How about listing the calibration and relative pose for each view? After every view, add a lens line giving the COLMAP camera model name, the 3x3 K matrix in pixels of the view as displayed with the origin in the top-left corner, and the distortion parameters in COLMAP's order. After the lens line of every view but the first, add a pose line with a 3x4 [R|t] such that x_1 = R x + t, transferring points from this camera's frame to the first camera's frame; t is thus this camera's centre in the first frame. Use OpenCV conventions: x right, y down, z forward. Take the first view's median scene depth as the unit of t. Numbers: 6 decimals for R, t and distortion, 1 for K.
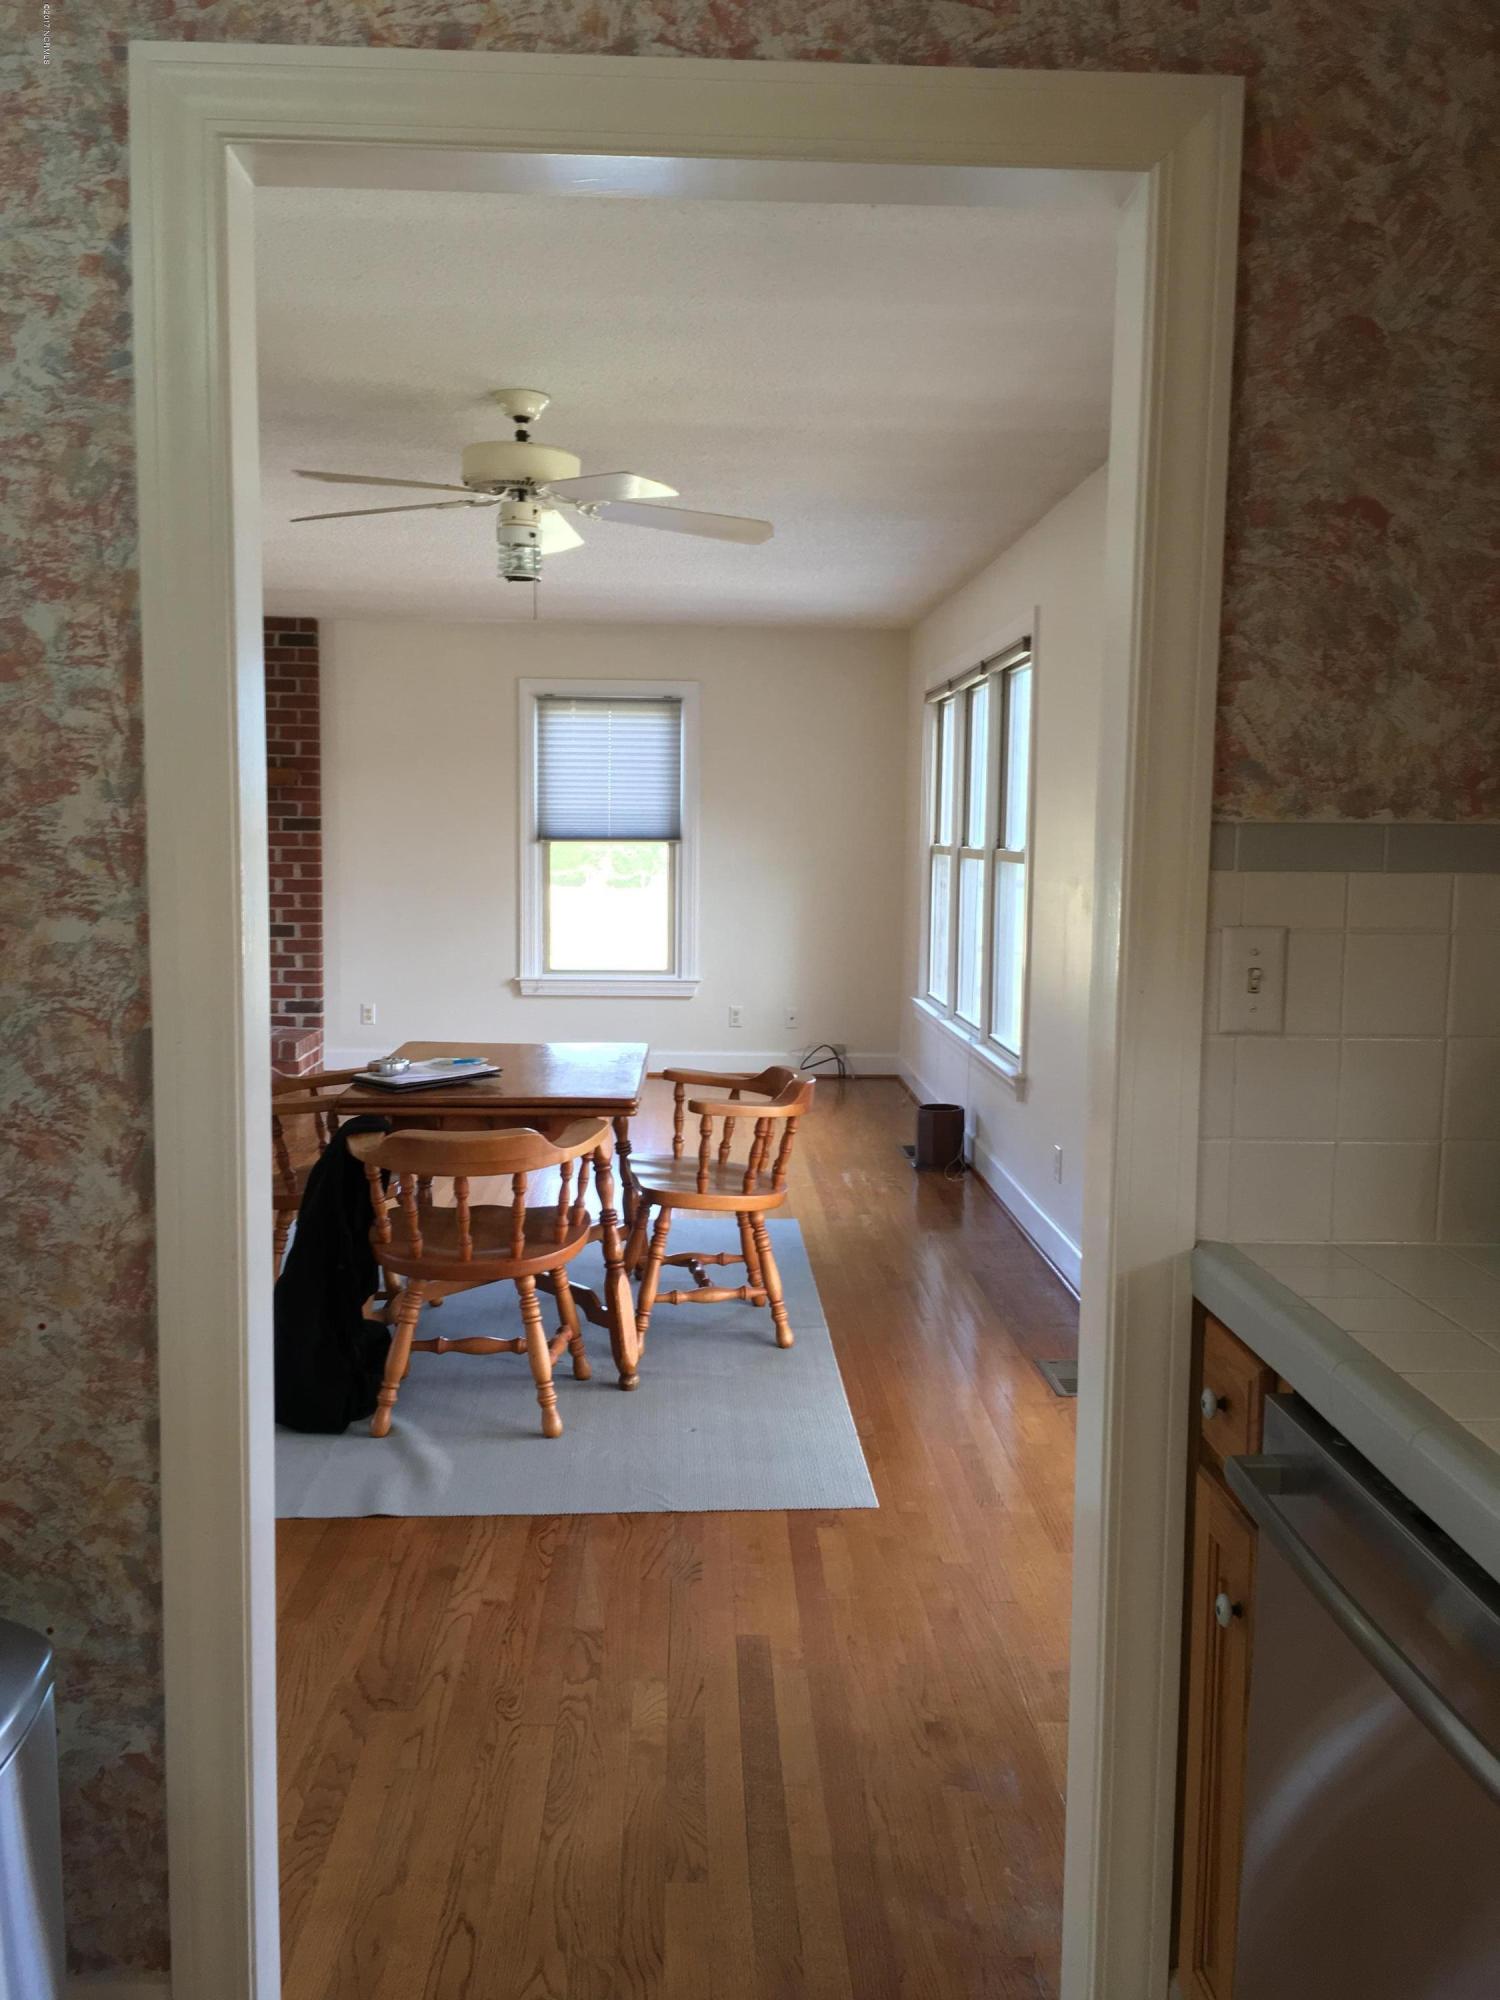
lens RADIAL K [[1700.0, 0, 750.0], [0, 1700.0, 1000.0], [0, 0, 1]] dist [0.069868, -0.100797]
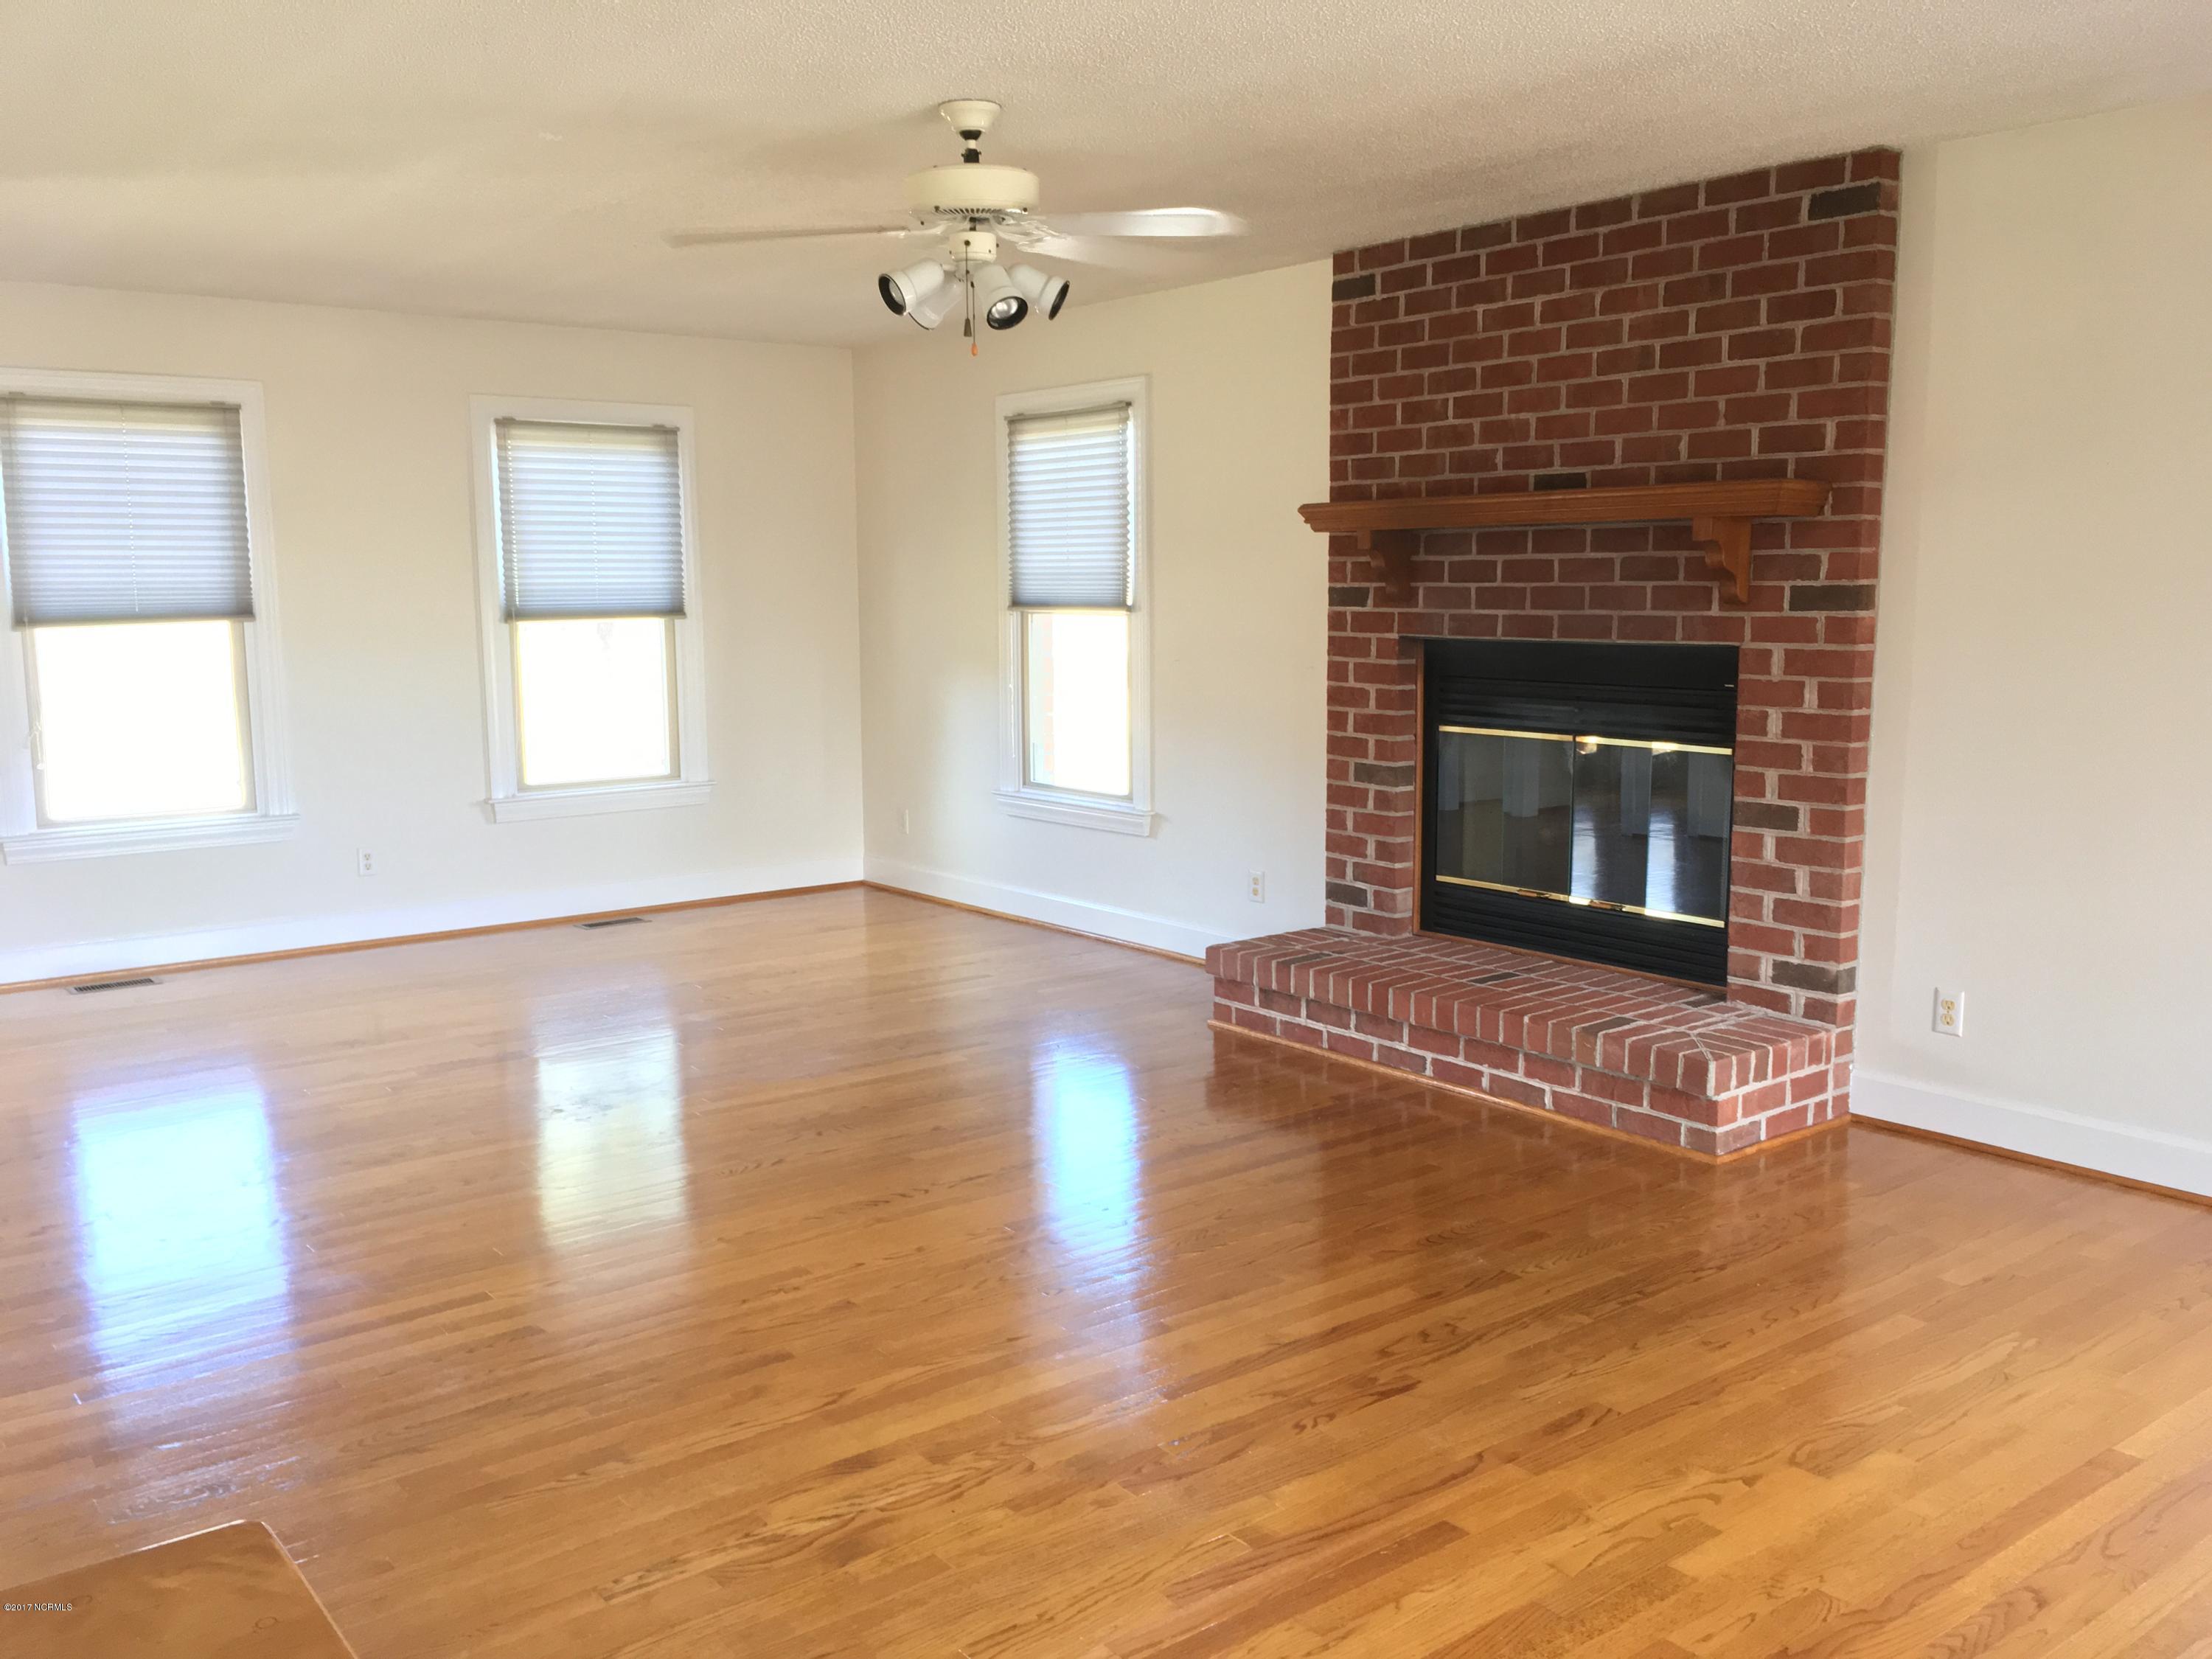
lens RADIAL K [[1880.2, 0, 1101.0], [0, 1880.2, 834.7], [0, 0, 1]] dist [0.069868, -0.100797]
pose [[0.586161, 0.096486, -0.804429, 0.055336], [-0.072161, 0.995155, 0.066780, -0.065335], [0.806974, 0.018904, 0.590284, 0.595224]]
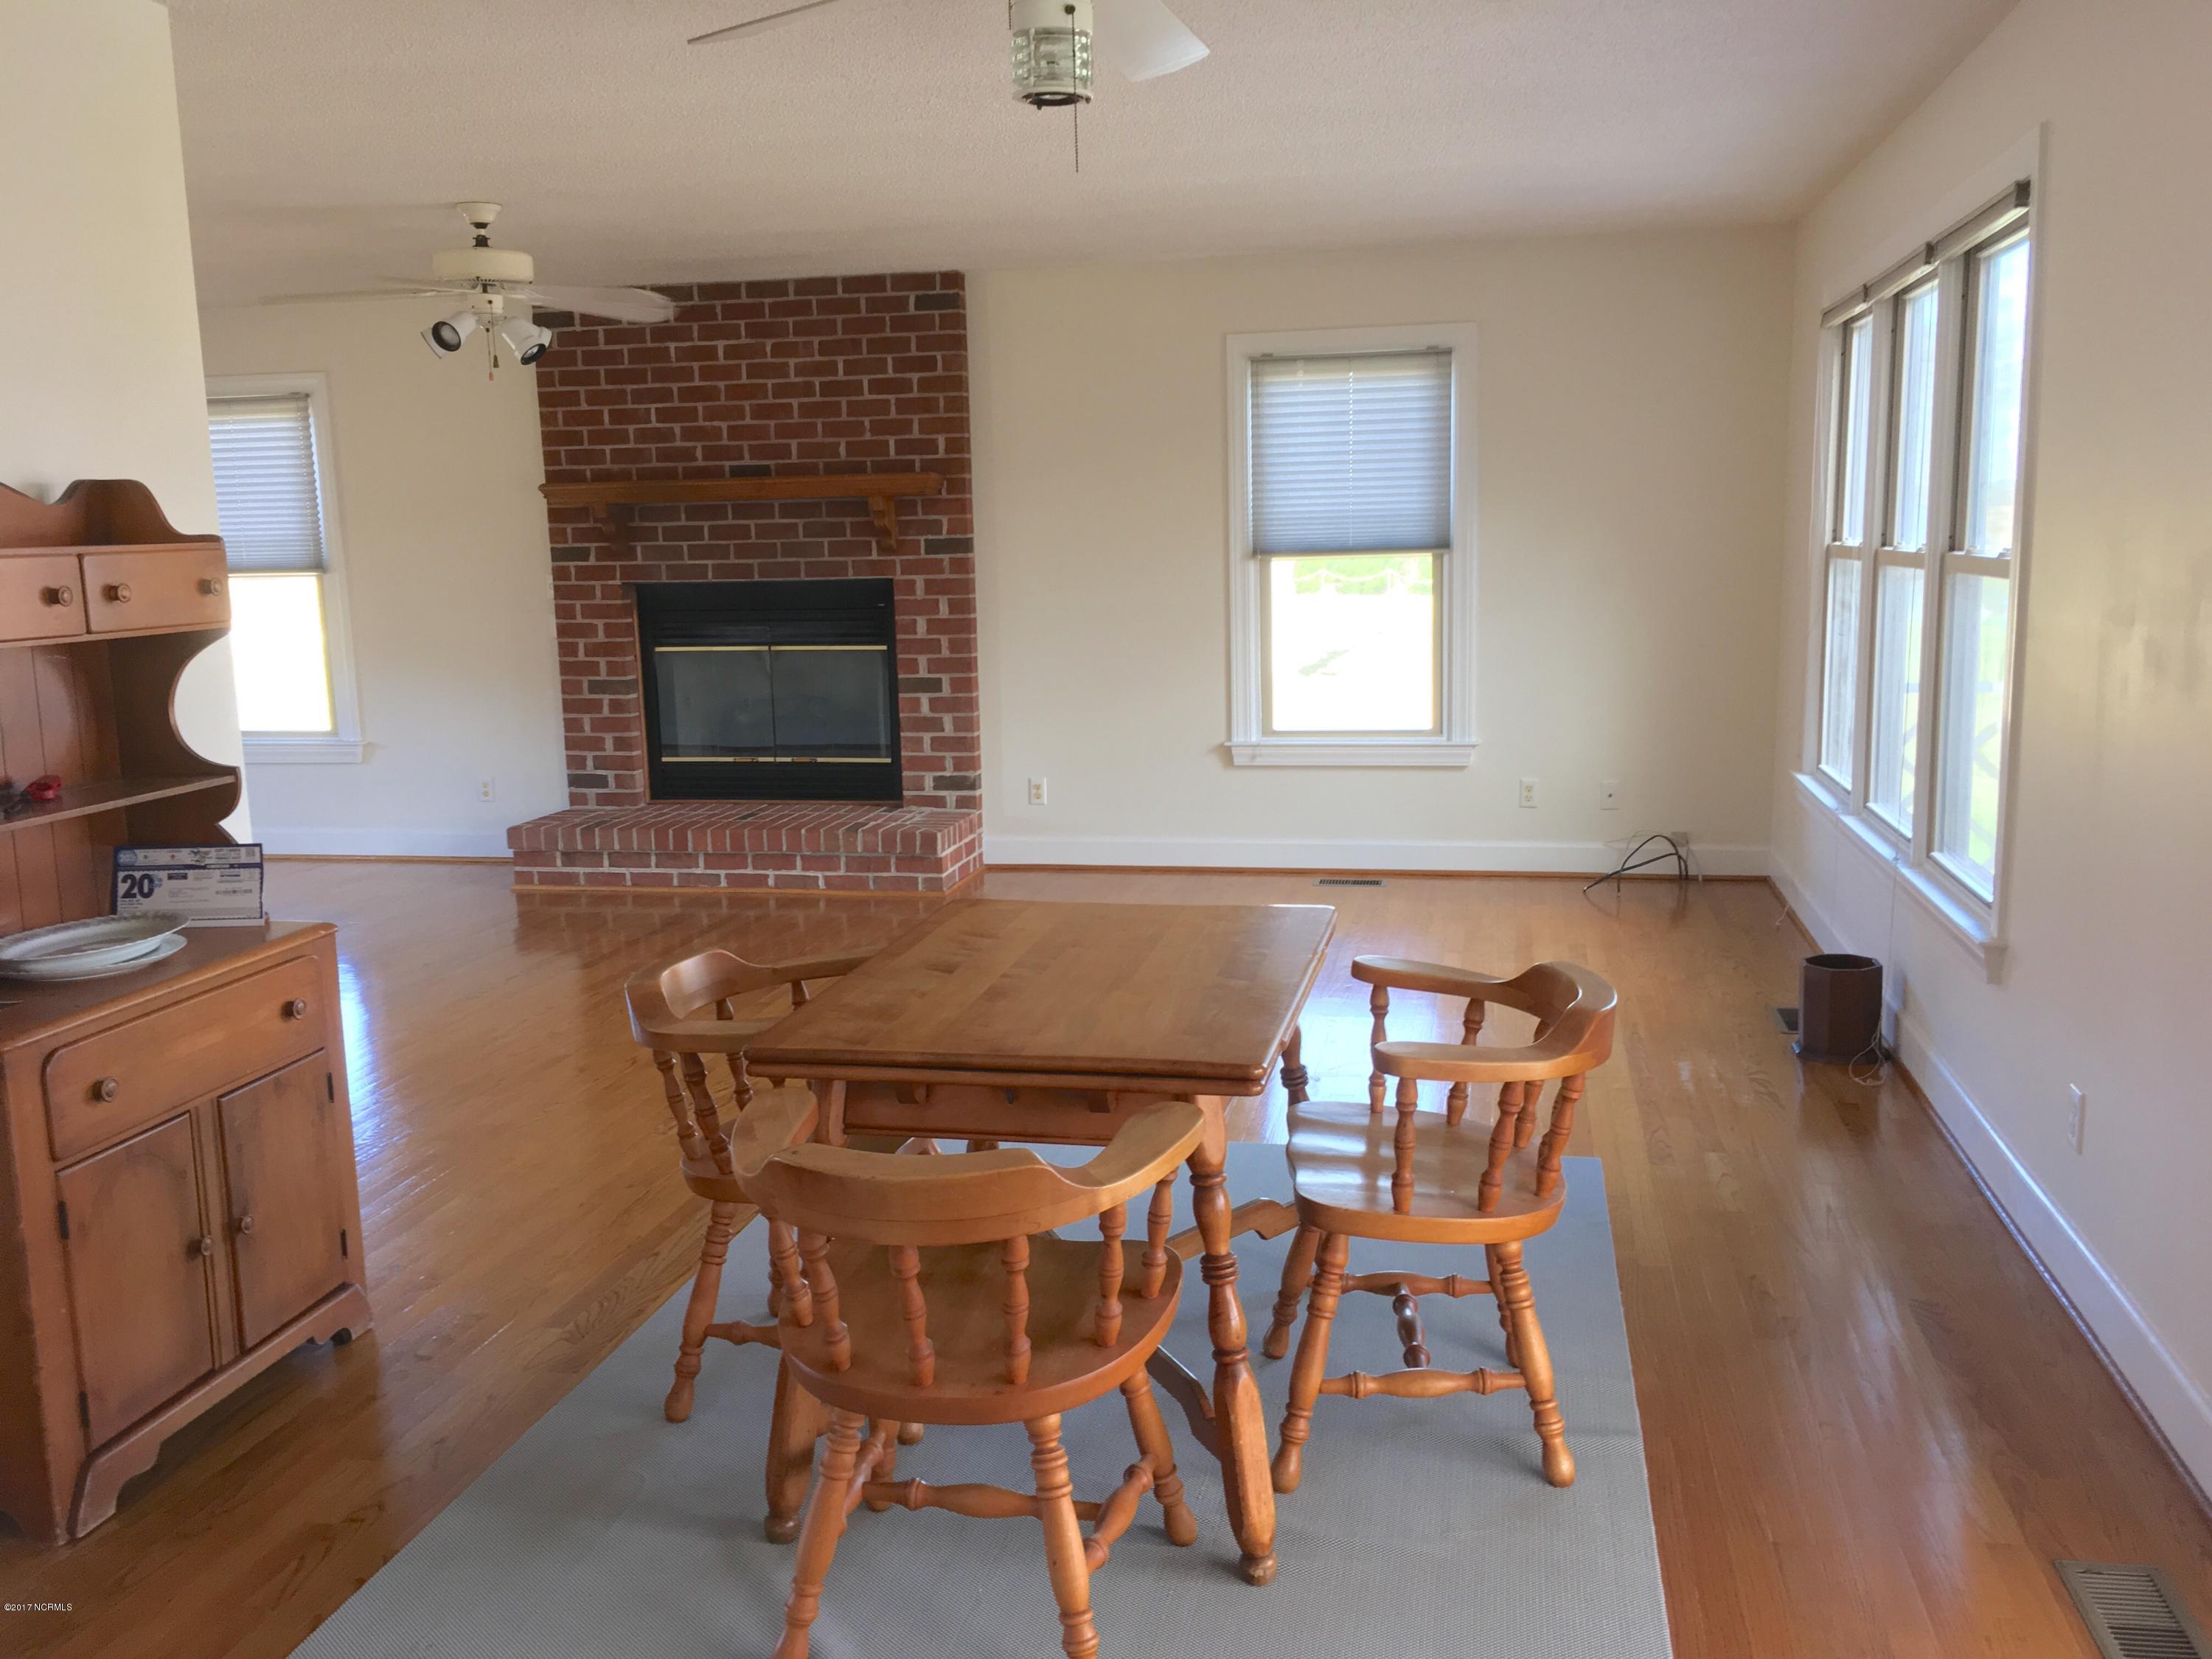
lens RADIAL K [[1880.2, 0, 1101.0], [0, 1880.2, 834.7], [0, 0, 1]] dist [0.069868, -0.100797]
pose [[0.969097, 0.005050, -0.246629, 0.015485], [0.009772, 0.998220, 0.058837, -0.025187], [0.246487, -0.059429, 0.967322, 0.213893]]
